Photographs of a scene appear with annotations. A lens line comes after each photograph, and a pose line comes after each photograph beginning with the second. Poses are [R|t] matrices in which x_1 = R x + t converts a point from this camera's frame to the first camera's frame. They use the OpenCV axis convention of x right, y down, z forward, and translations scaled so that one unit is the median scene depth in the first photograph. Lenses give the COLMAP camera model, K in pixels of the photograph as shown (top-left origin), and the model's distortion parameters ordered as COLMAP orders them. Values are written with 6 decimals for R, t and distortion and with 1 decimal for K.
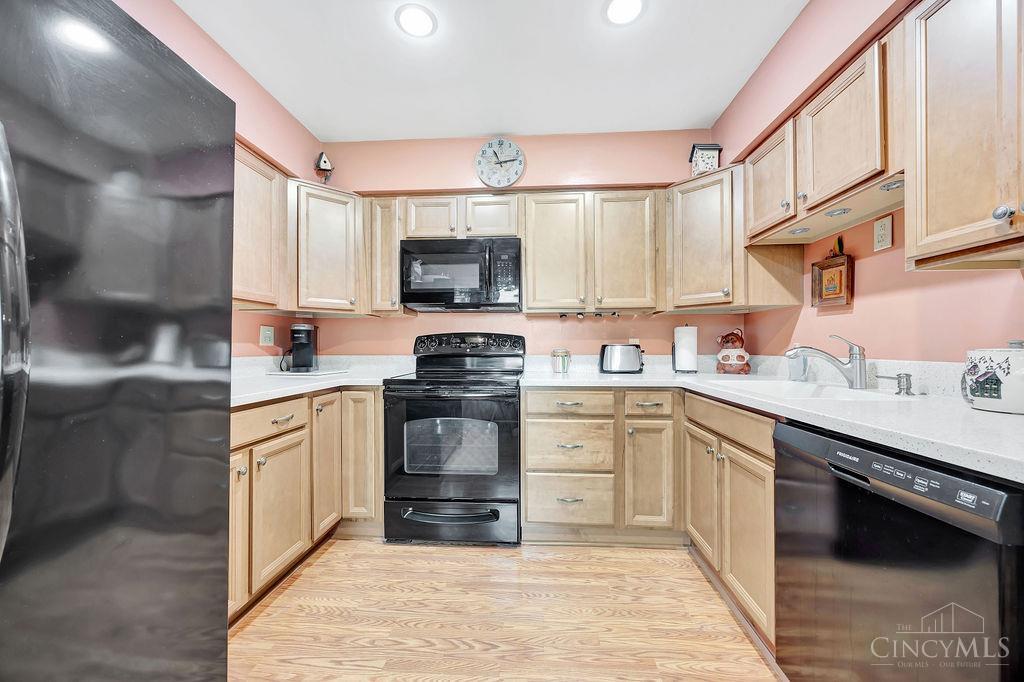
lens RADIAL K [[389.6, 0, 512.6], [0, 389.6, 342.7], [0, 0, 1]] dist [-0.000738, -0.000014]
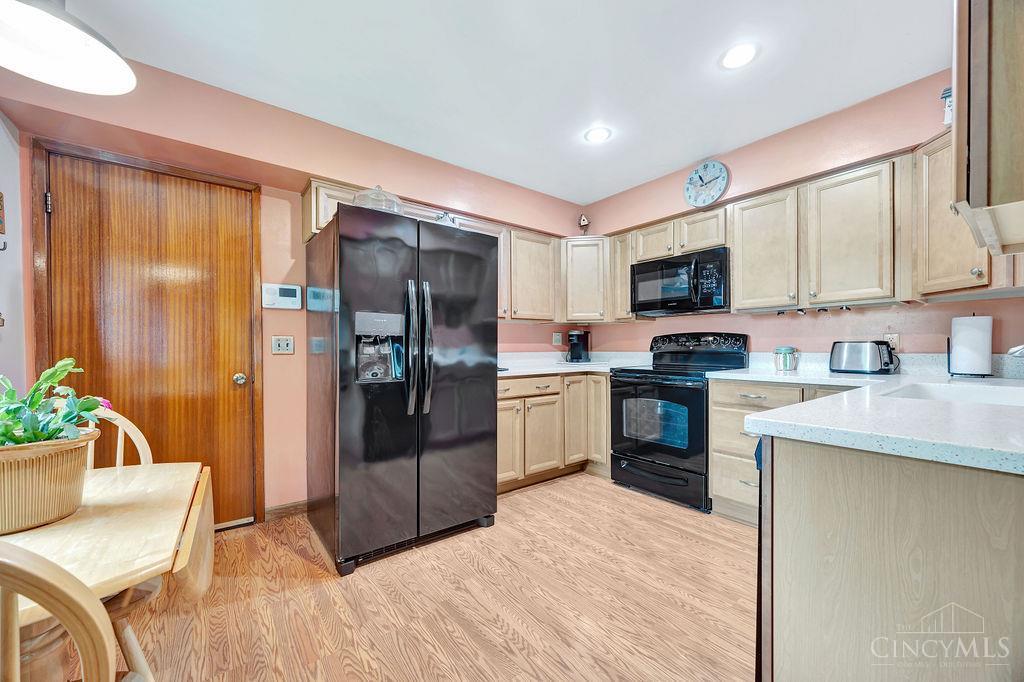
lens RADIAL K [[396.6, 0, 518.6], [0, 396.6, 347.4], [0, 0, 1]] dist [-0.001522, -0.000175]
pose [[0.670778, -0.002579, -0.741654, 0.463979], [0.013010, 0.999881, 0.008290, 0.001486], [0.741544, -0.015210, 0.670732, -0.197039]]
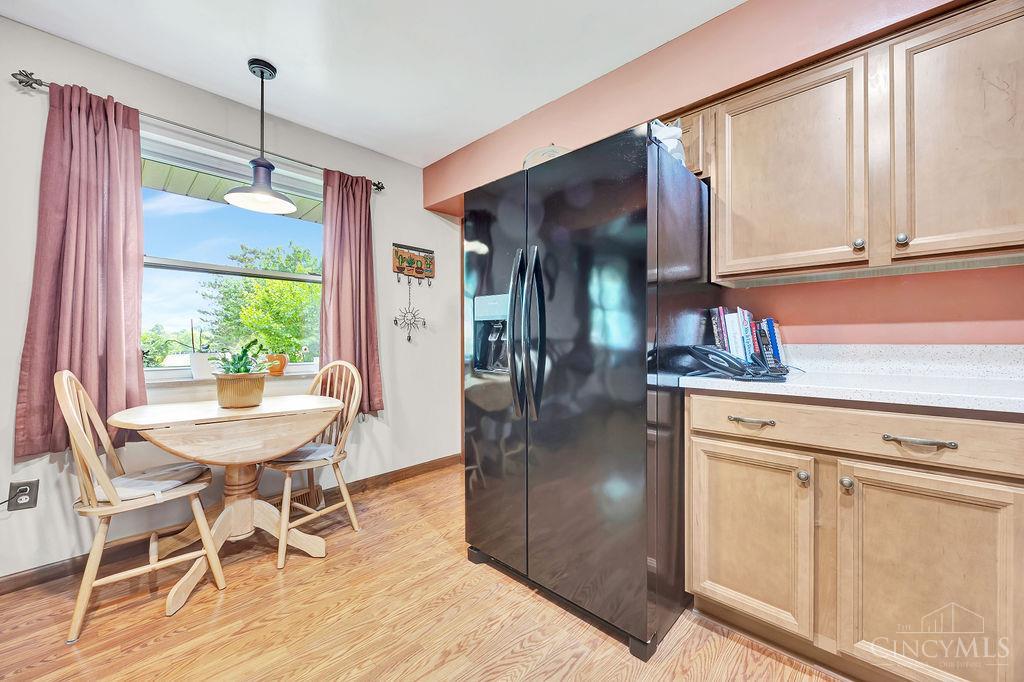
lens RADIAL K [[396.6, 0, 518.6], [0, 396.6, 347.4], [0, 0, 1]] dist [-0.001522, -0.000175]
pose [[-0.631320, 0.008451, -0.775476, 0.202920], [0.007182, 0.999961, 0.005050, 0.027132], [0.775489, -0.002382, -0.631357, 0.626439]]
